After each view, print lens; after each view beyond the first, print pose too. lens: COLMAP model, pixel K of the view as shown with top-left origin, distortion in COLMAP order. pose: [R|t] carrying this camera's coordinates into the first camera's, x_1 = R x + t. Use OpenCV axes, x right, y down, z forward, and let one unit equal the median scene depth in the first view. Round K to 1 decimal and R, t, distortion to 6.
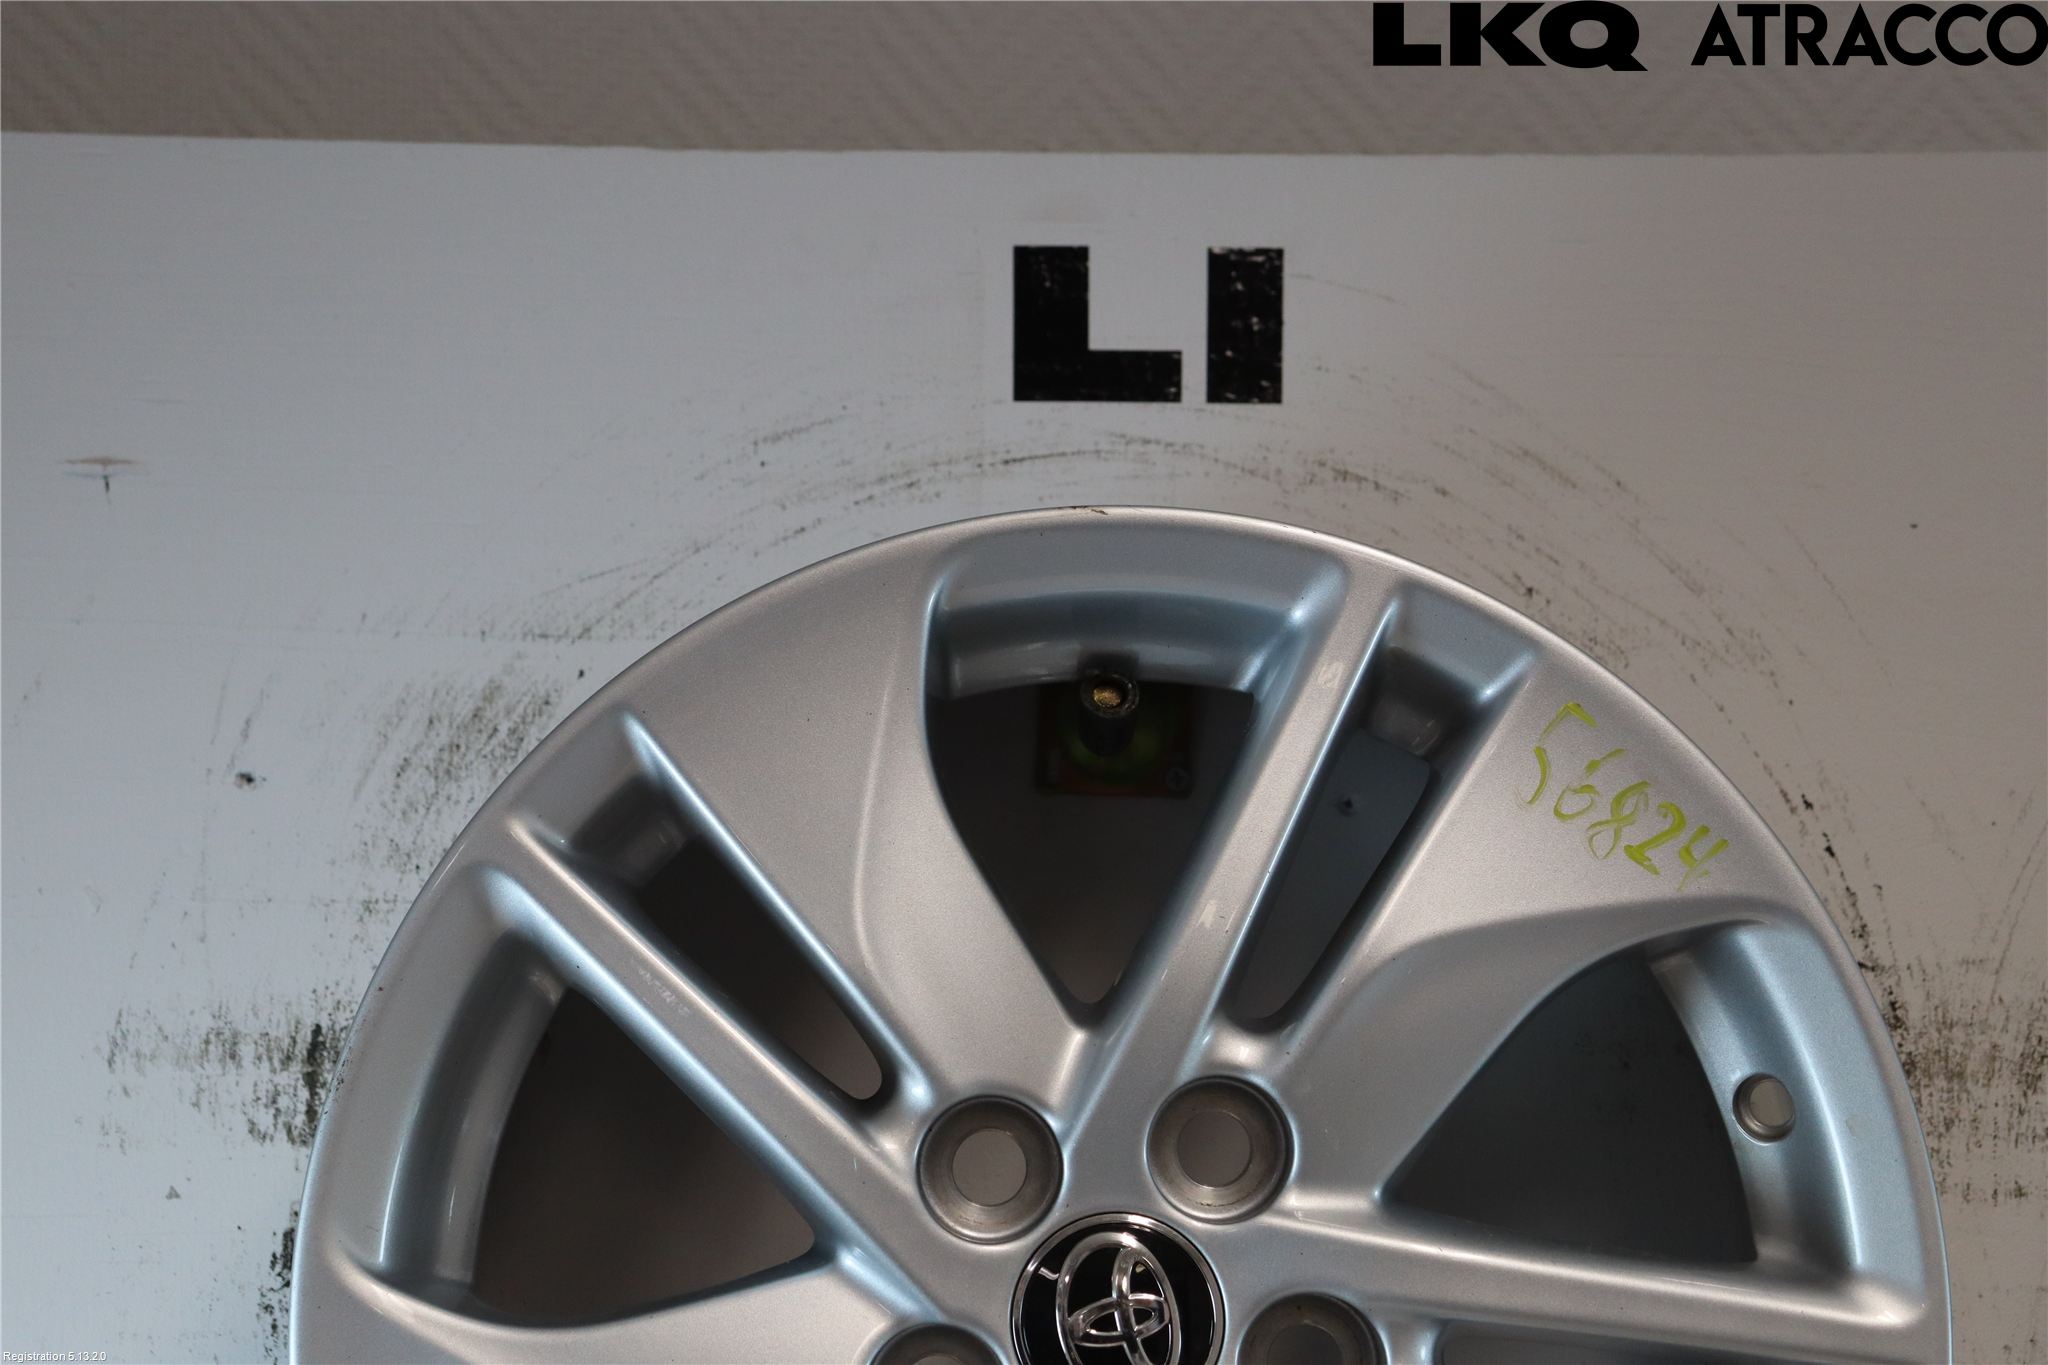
lens RADIAL K [[5516.1, 0, 1032.2], [0, 5516.1, 683.2], [0, 0, 1]] dist [0.573349, 0.000000]
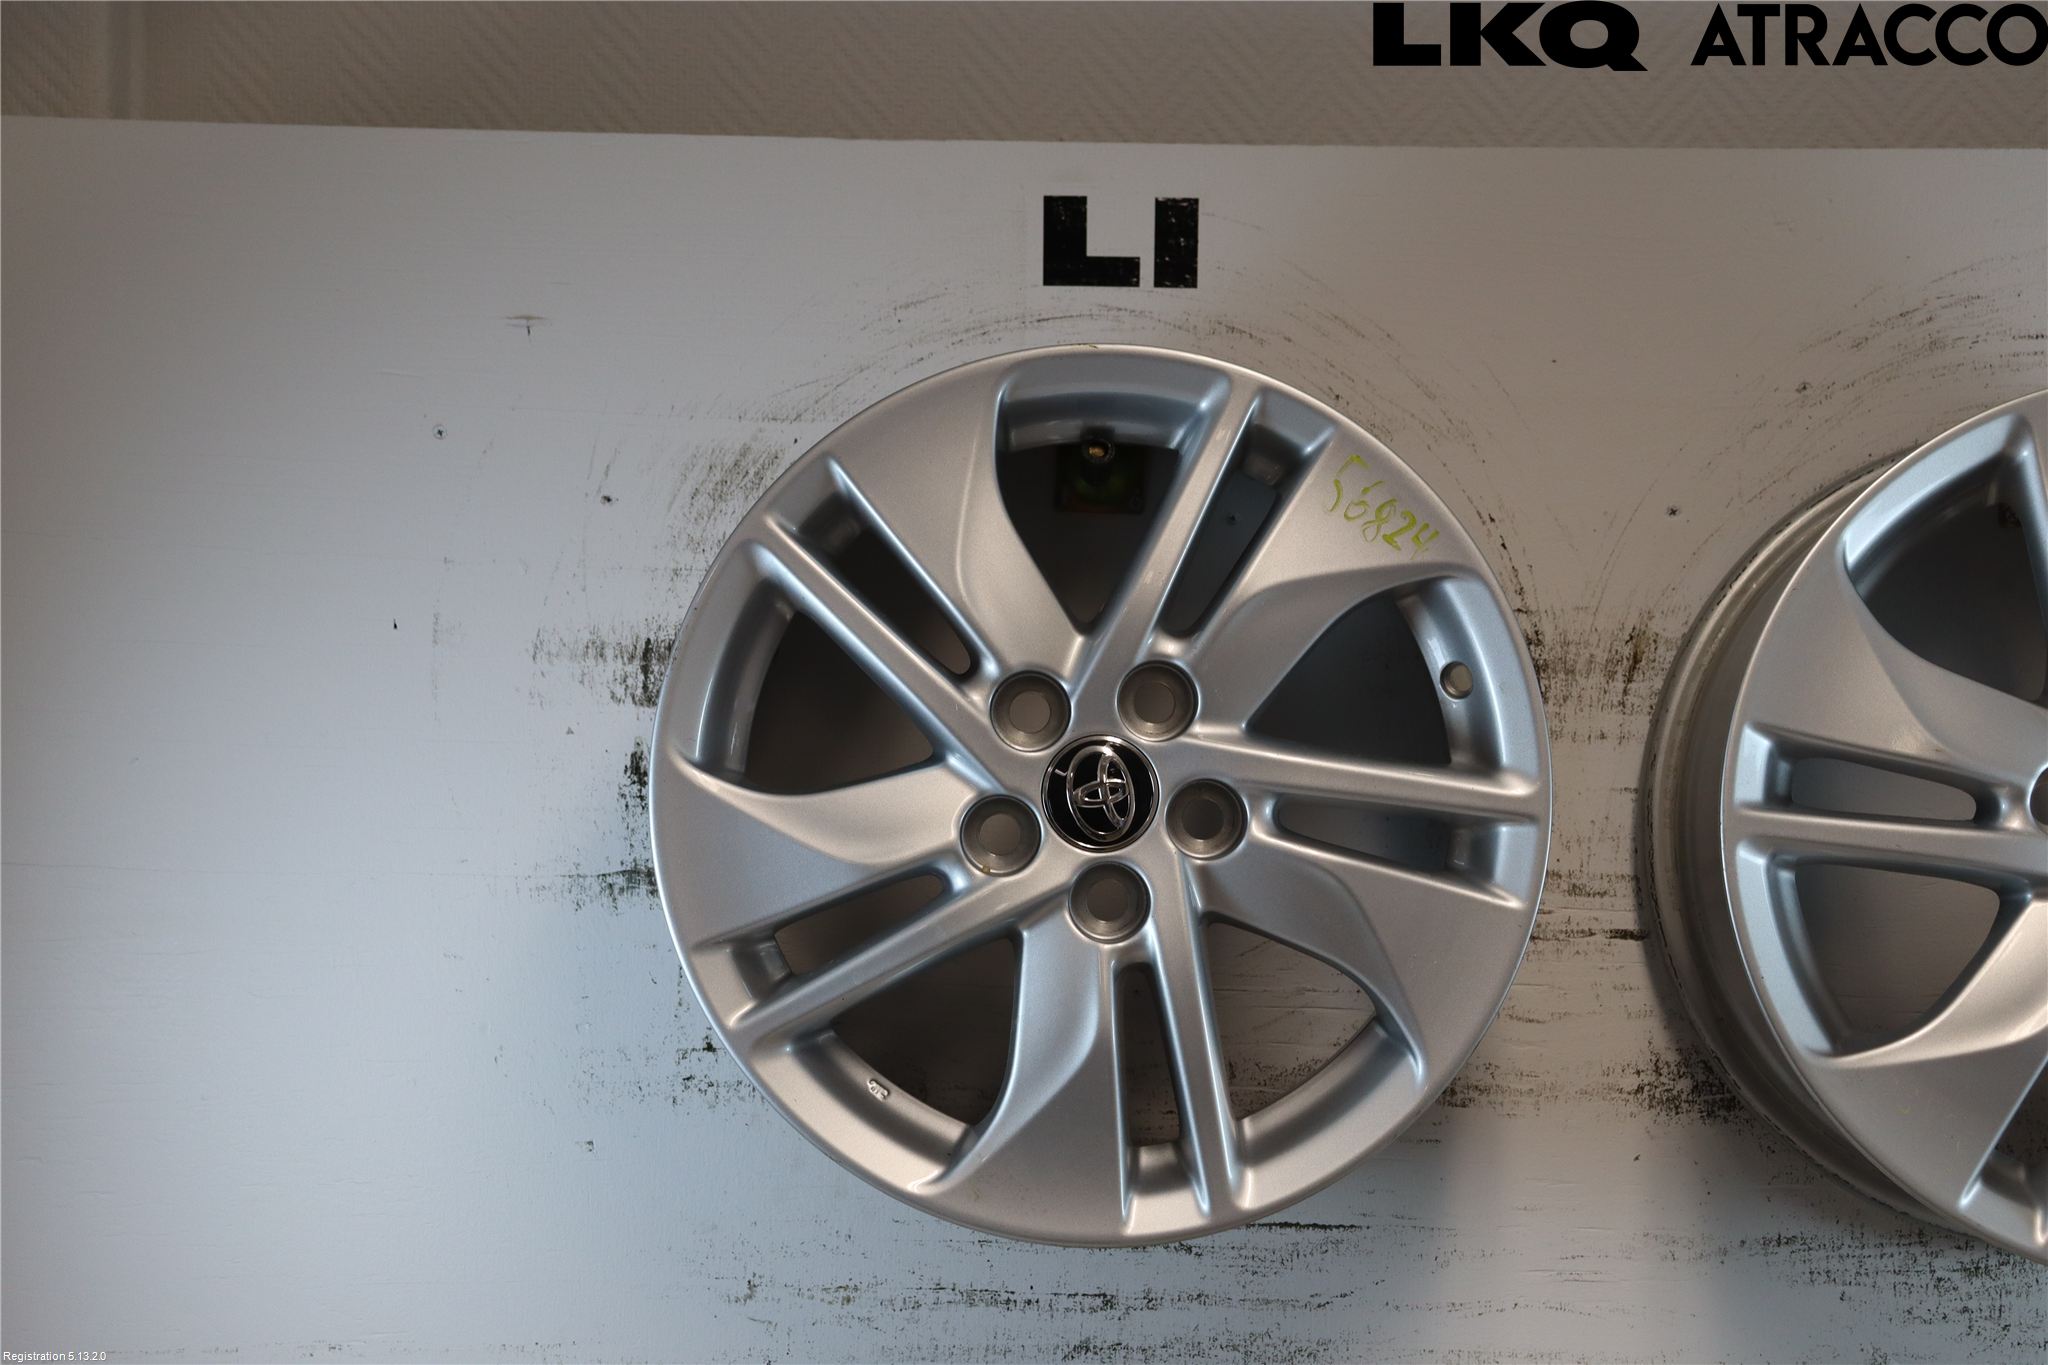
lens RADIAL K [[3493.4, 0, 1046.0], [0, 3493.4, 694.5], [0, 0, 1]] dist [0.171451, 0.000000]
pose [[0.999979, 0.006184, 0.001749, -0.003786], [-0.006282, 0.998013, 0.062698, 0.008746], [-0.001358, -0.062708, 0.998031, -0.115162]]
